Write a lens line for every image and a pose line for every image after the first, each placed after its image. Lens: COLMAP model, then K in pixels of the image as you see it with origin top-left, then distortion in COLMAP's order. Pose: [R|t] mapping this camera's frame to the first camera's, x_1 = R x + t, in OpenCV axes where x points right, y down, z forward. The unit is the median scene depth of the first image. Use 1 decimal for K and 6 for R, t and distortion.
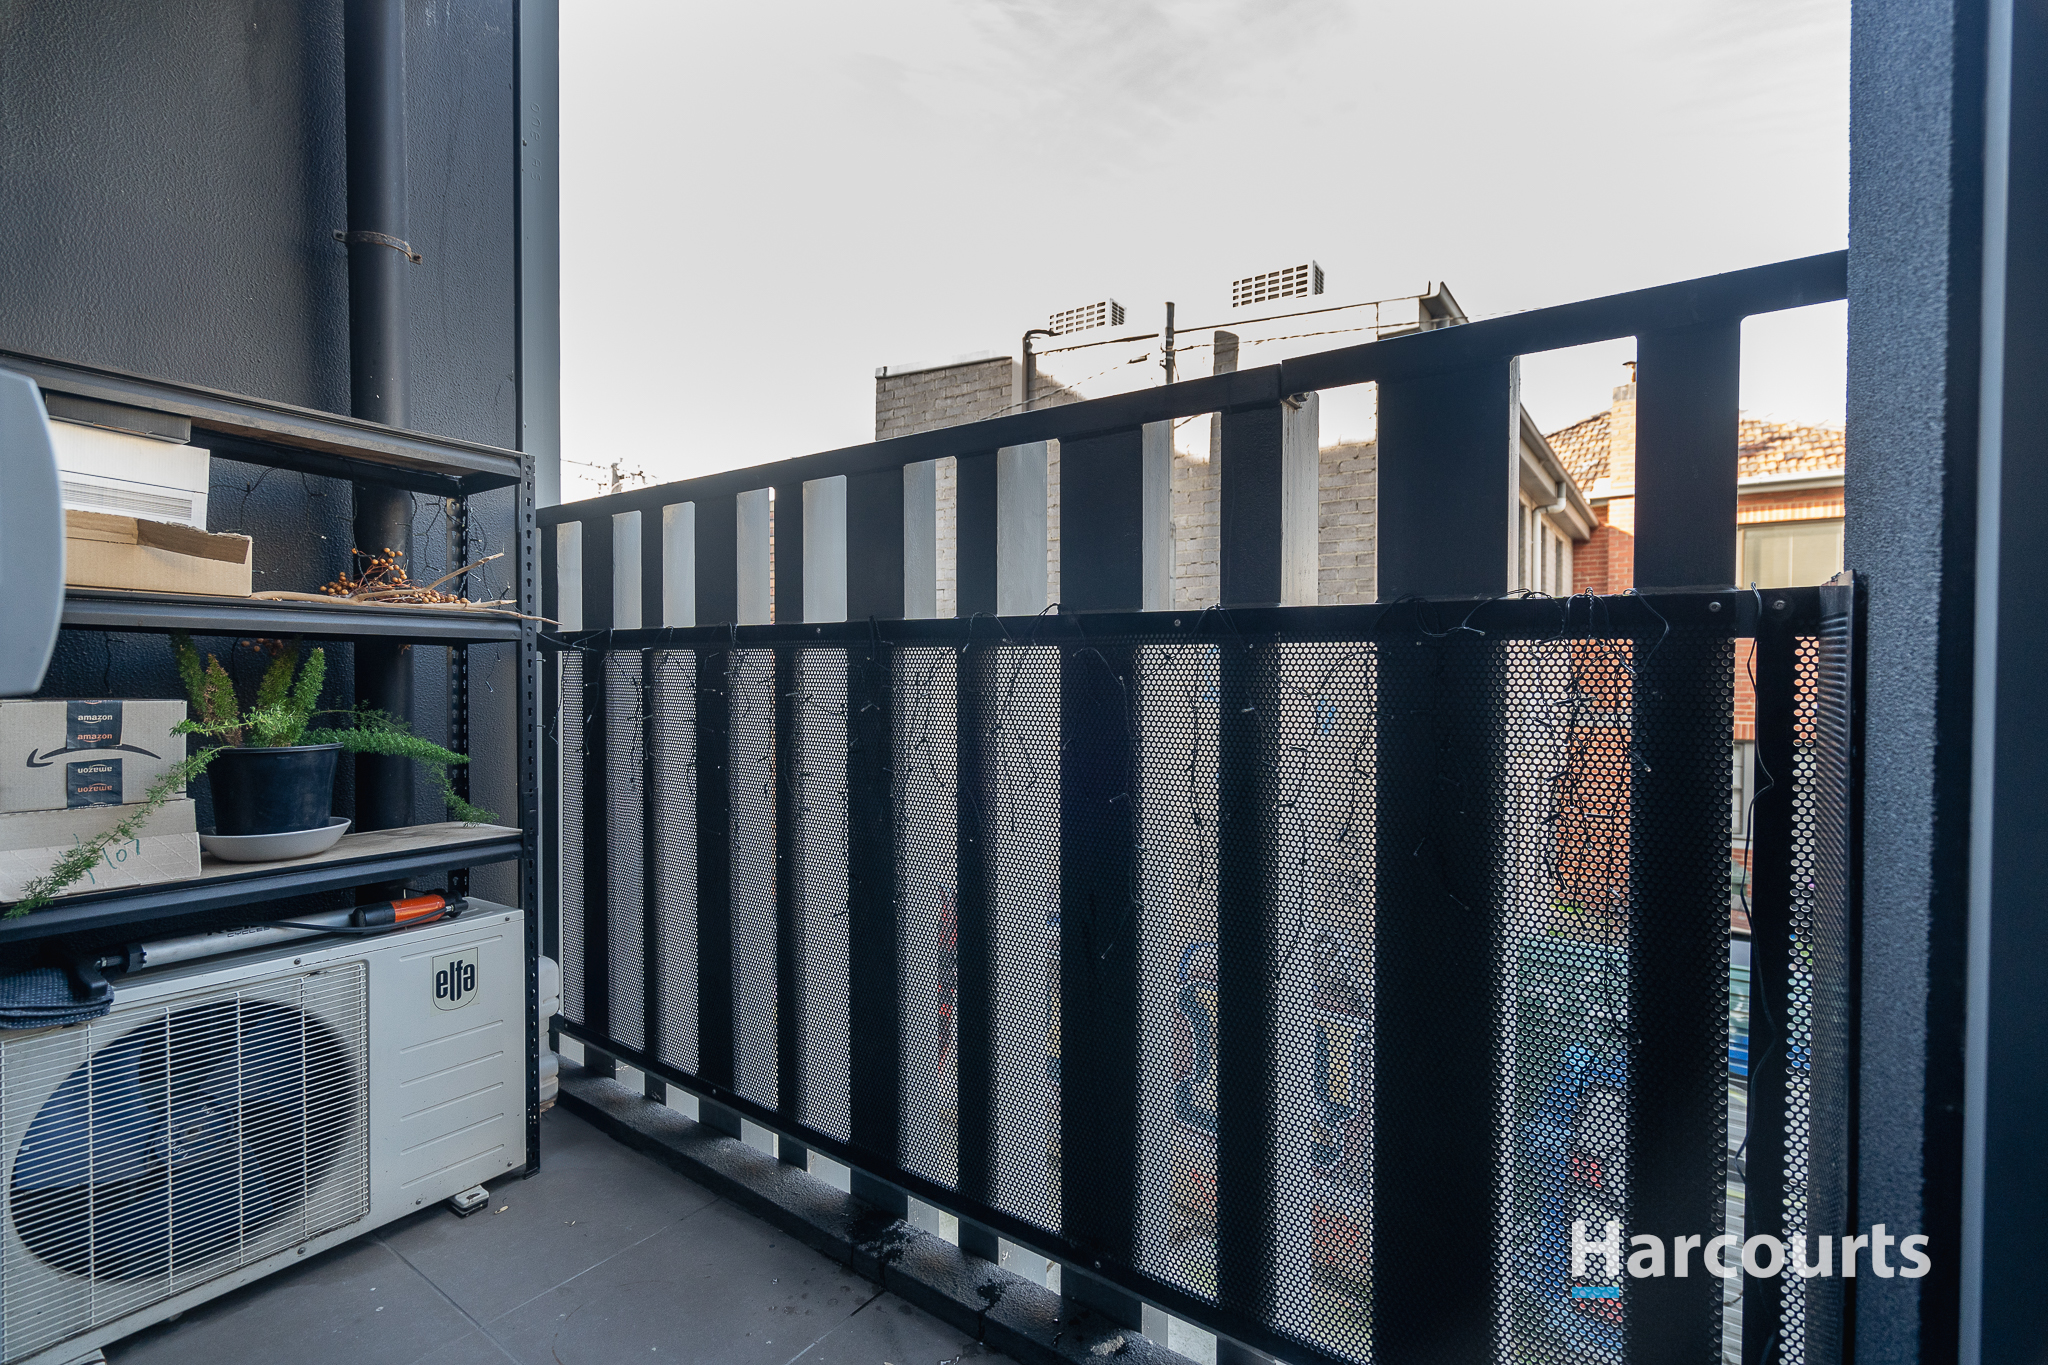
lens RADIAL K [[926.9, 0, 1021.3], [0, 926.9, 682.9], [0, 0, 1]] dist [0.005999, 0.000569]
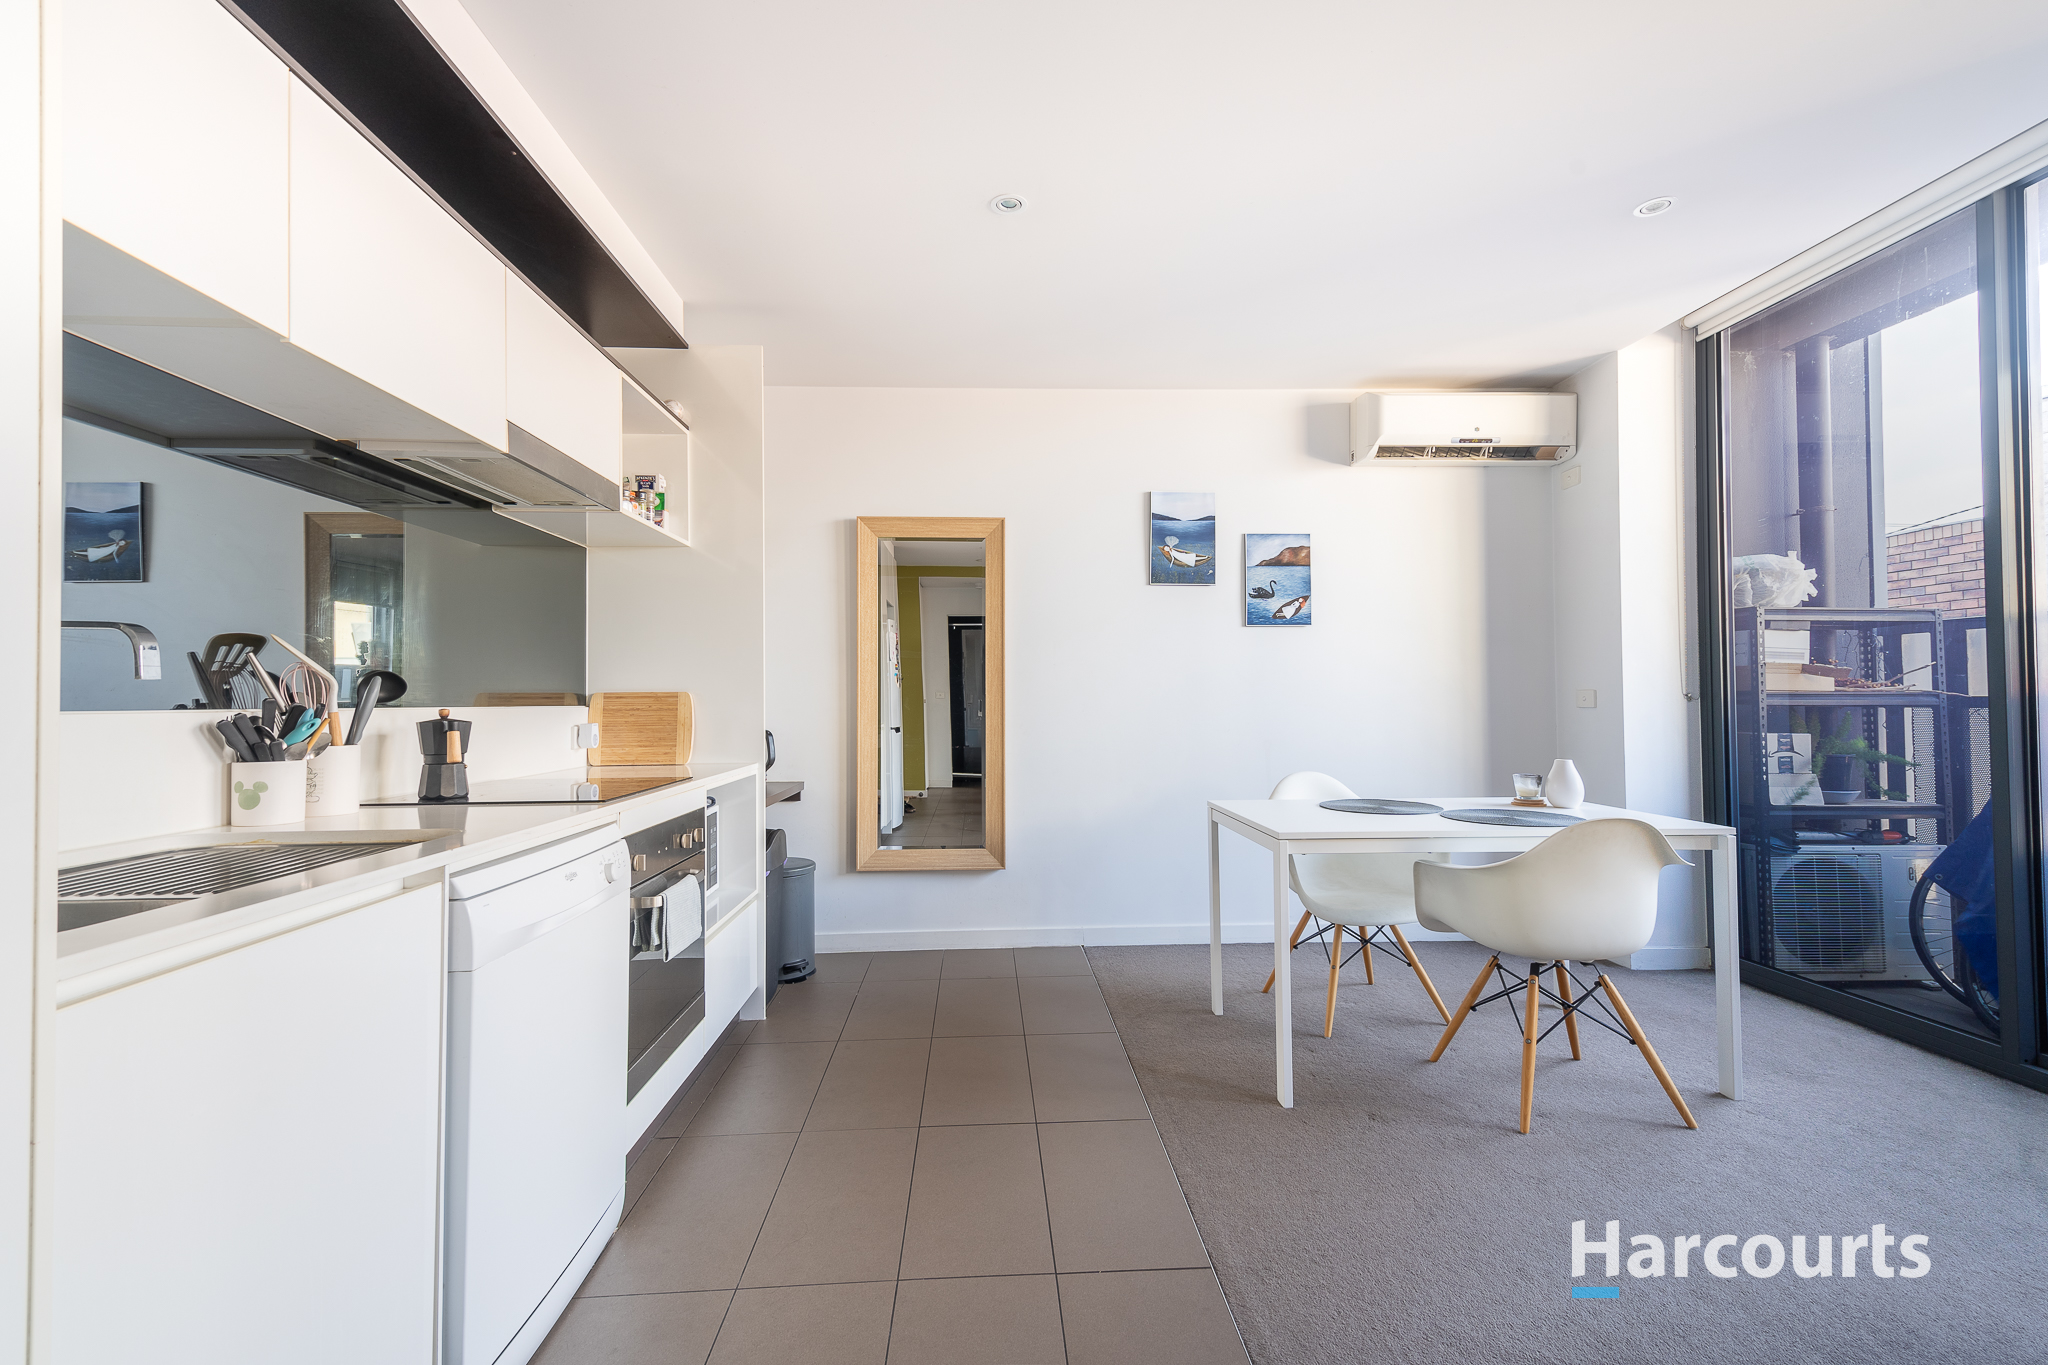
lens RADIAL K [[926.9, 0, 1021.1], [0, 926.9, 677.6], [0, 0, 1]] dist [0.005999, 0.000569]
pose [[0.612540, -0.026298, -0.790002, -0.226416], [-0.007560, 0.999206, -0.039123, -0.019076], [0.790403, 0.029937, 0.611855, -2.226541]]
